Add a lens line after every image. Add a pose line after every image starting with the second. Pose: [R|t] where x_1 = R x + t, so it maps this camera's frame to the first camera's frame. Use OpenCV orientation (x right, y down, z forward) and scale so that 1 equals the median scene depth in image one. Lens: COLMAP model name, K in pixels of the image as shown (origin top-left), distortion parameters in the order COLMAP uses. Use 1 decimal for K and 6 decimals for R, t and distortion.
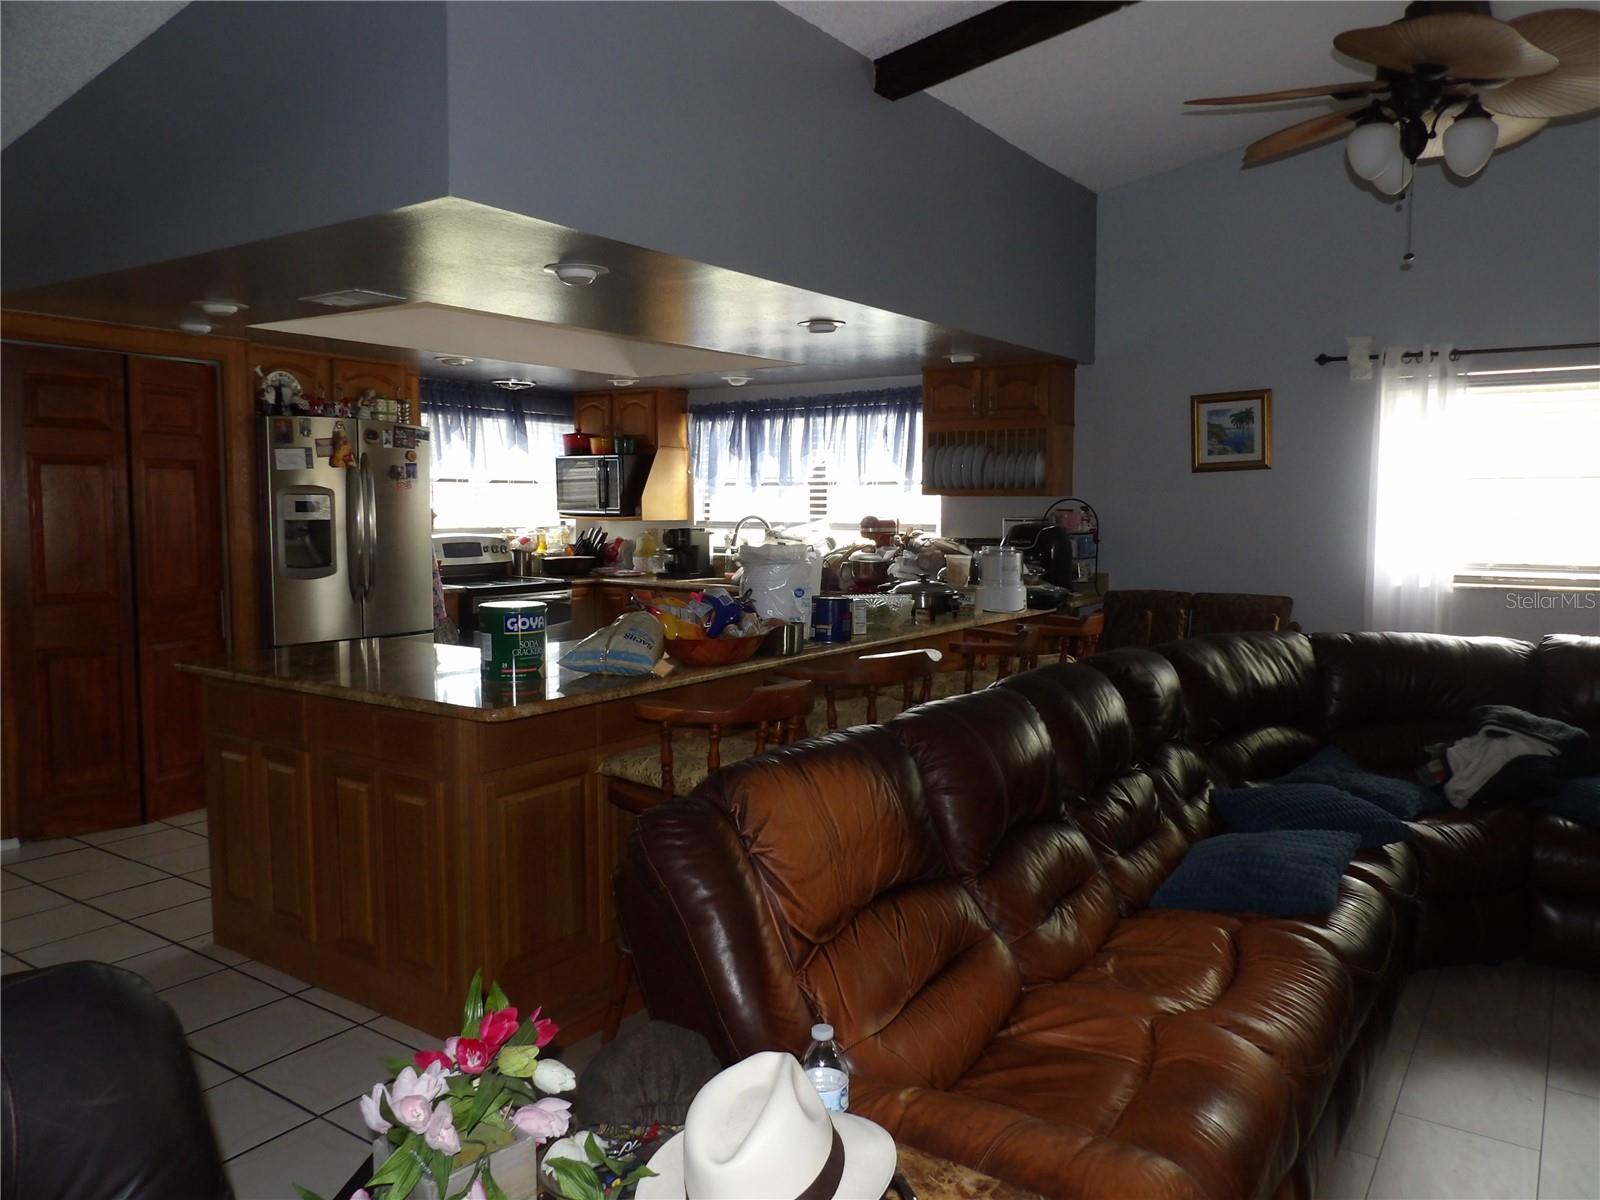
lens RADIAL K [[1157.8, 0, 805.3], [0, 1157.8, 593.7], [0, 0, 1]] dist [-0.023262, 0.035753]
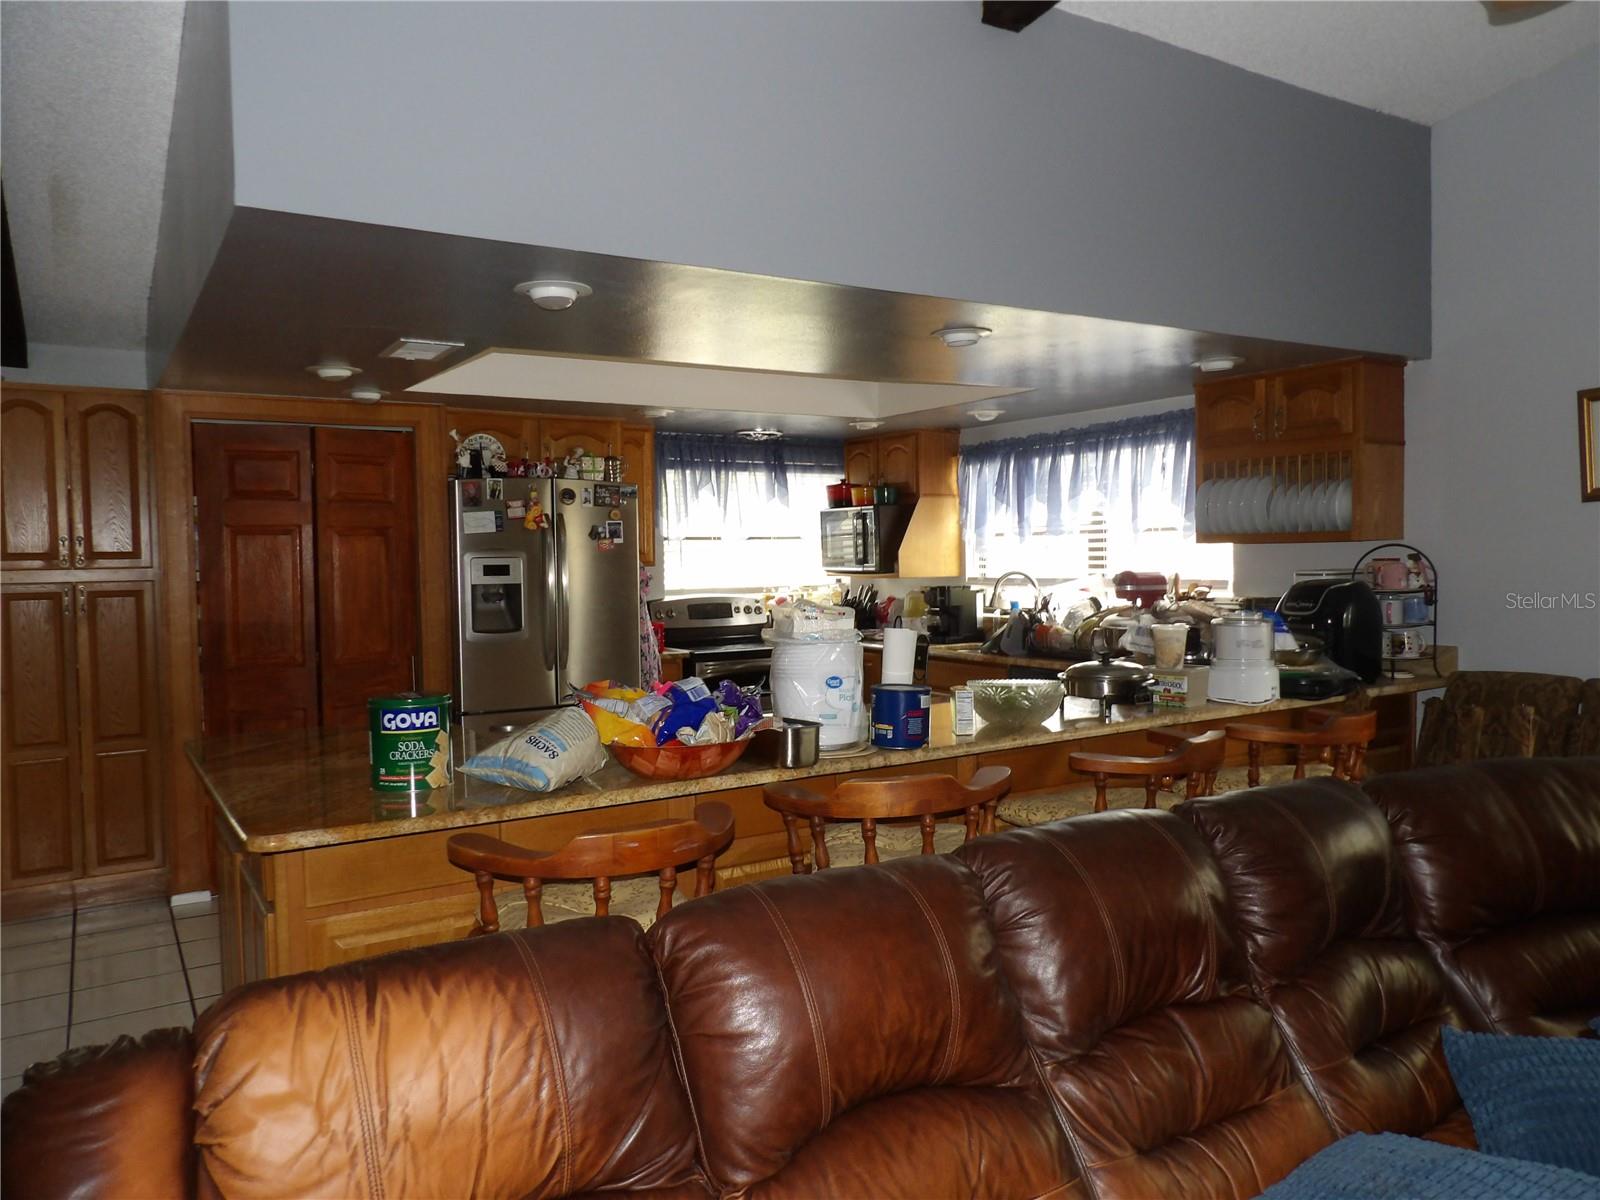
lens RADIAL K [[1157.8, 0, 798.0], [0, 1157.8, 590.9], [0, 0, 1]] dist [-0.023262, 0.035753]
pose [[0.921099, -0.006841, -0.389268, 0.158495], [-0.010926, 0.998998, -0.043410, -0.015997], [0.389175, 0.044238, 0.920101, 0.174672]]
